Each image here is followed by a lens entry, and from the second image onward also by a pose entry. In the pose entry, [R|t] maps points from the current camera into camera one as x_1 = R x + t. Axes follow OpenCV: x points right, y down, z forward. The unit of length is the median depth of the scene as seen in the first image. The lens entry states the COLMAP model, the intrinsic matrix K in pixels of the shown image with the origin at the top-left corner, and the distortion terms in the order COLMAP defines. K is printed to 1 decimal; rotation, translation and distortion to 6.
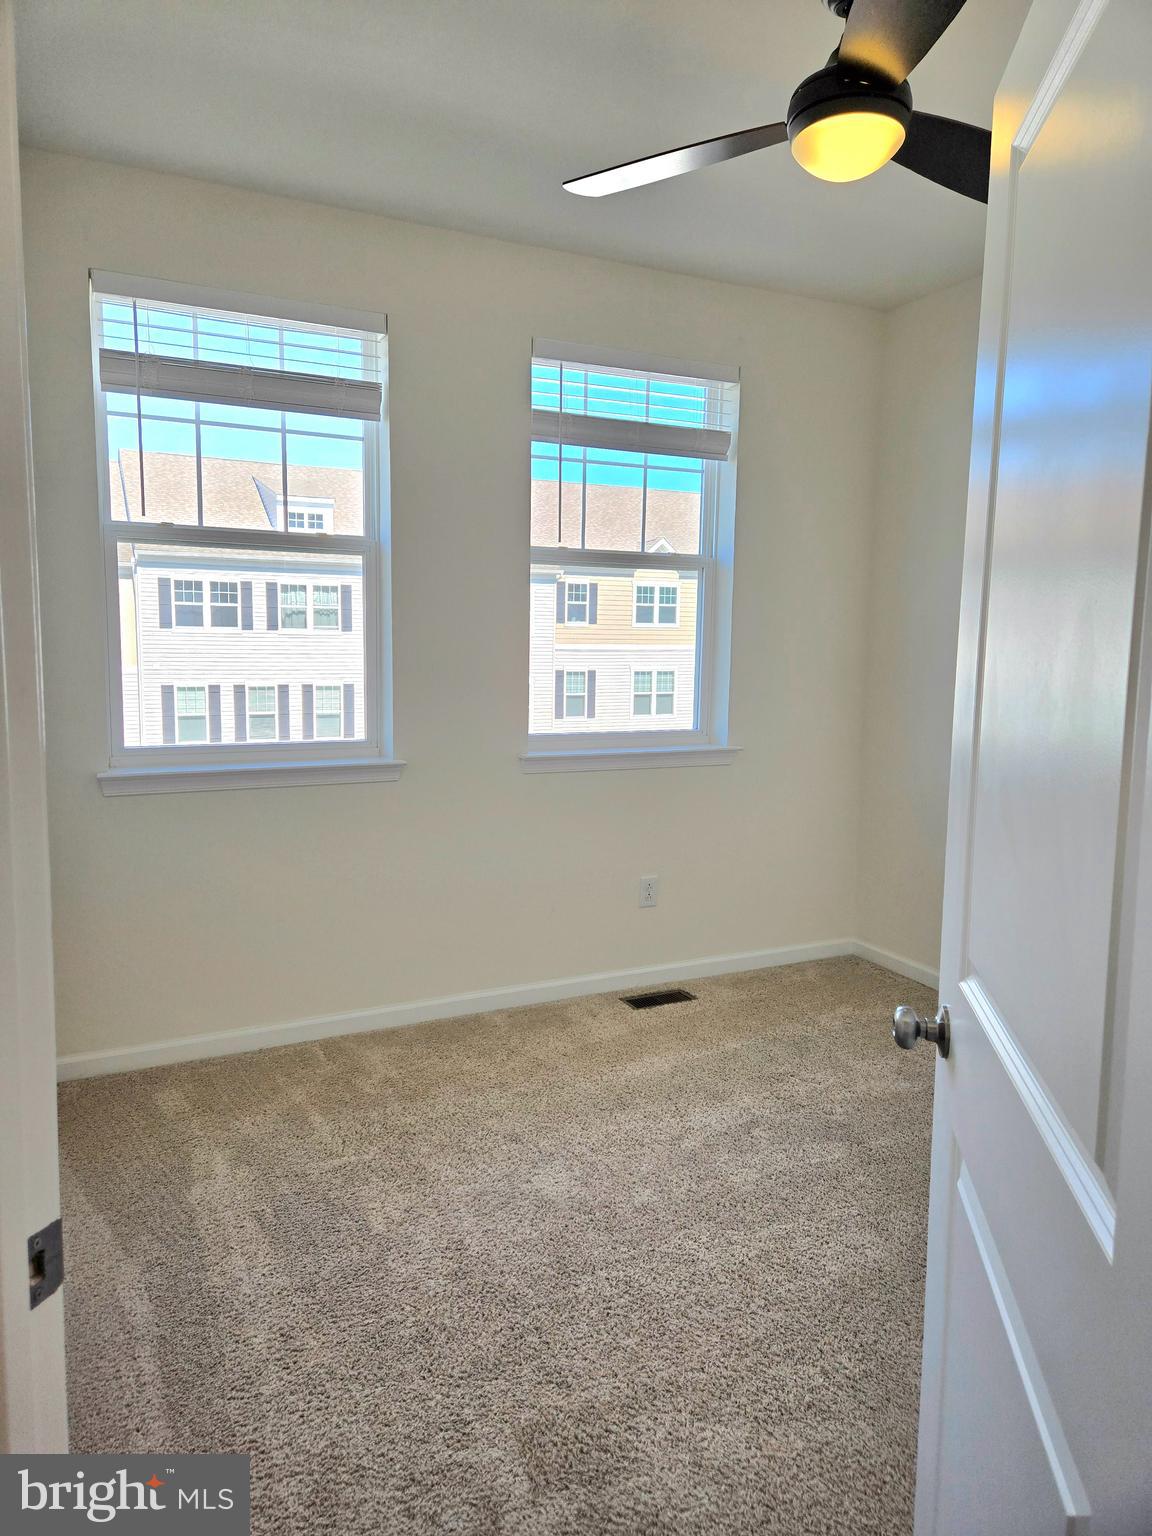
lens RADIAL K [[1032.8, 0, 580.2], [0, 1032.8, 761.0], [0, 0, 1]] dist [0.076980, -0.064781]
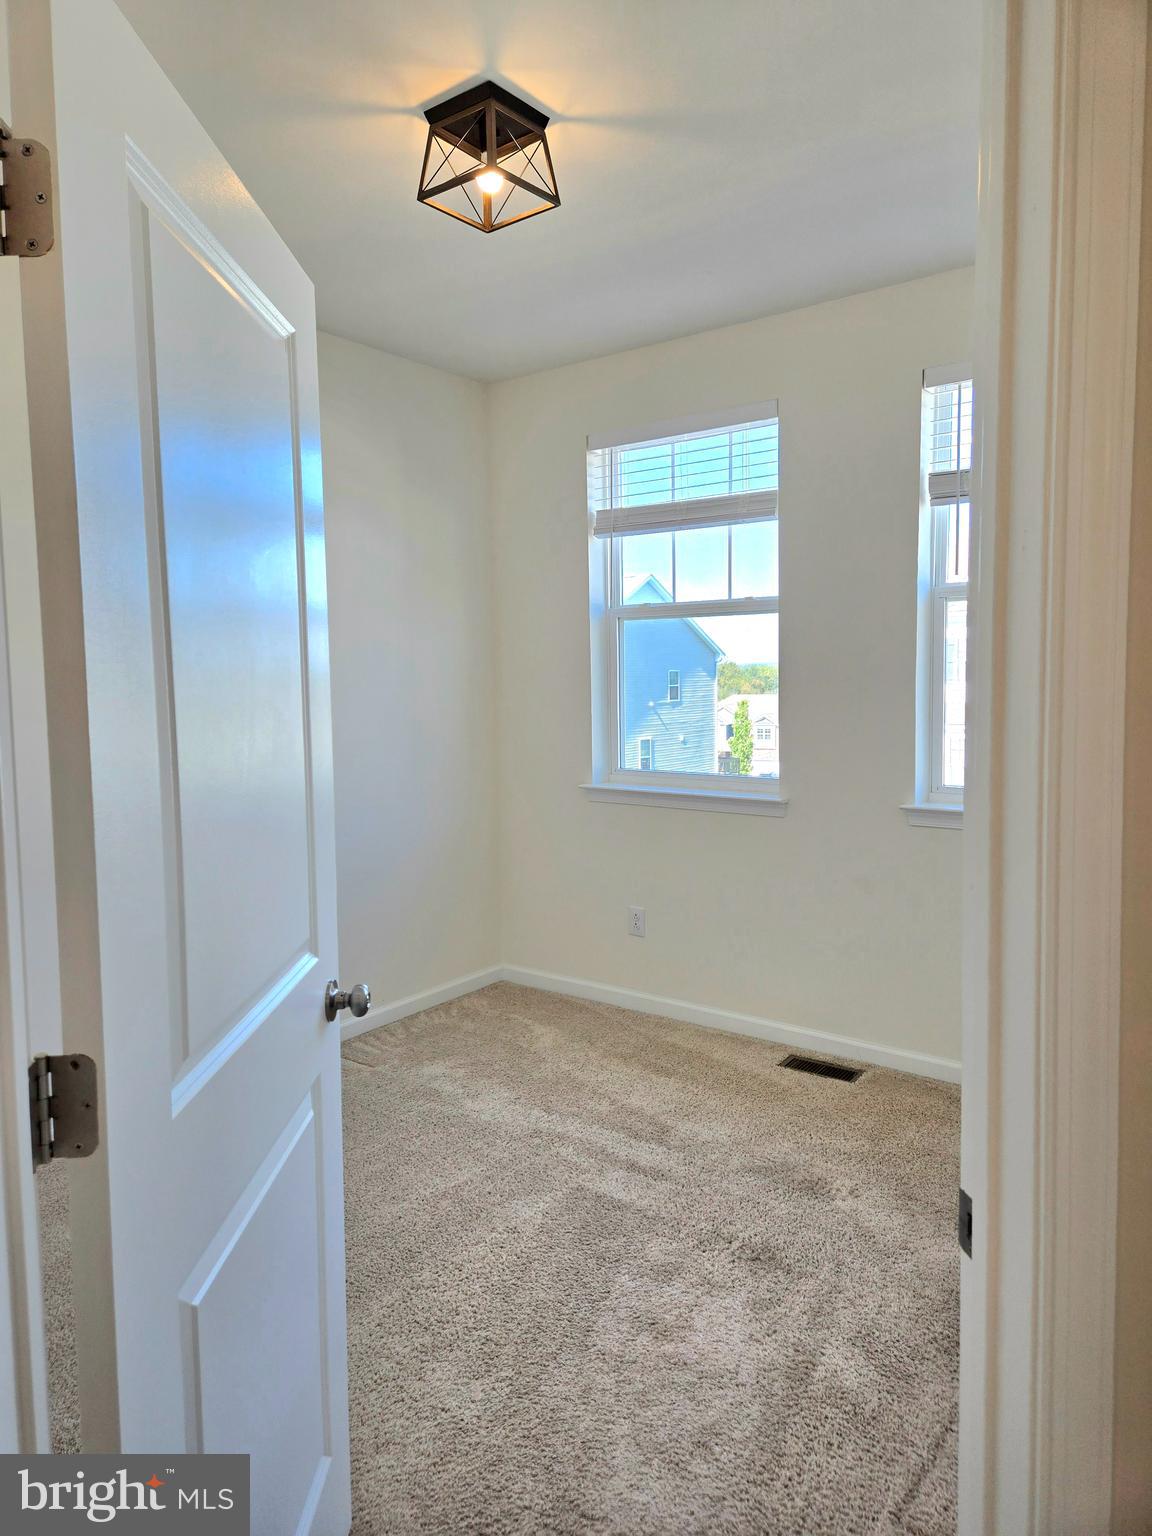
lens RADIAL K [[1032.8, 0, 582.4], [0, 1032.8, 768.8], [0, 0, 1]] dist [0.076980, -0.064781]
pose [[0.446884, 0.059700, -0.892598, 0.791042], [-0.089520, 0.995747, 0.021780, -0.039800], [0.890102, 0.070172, 0.450327, 0.362534]]
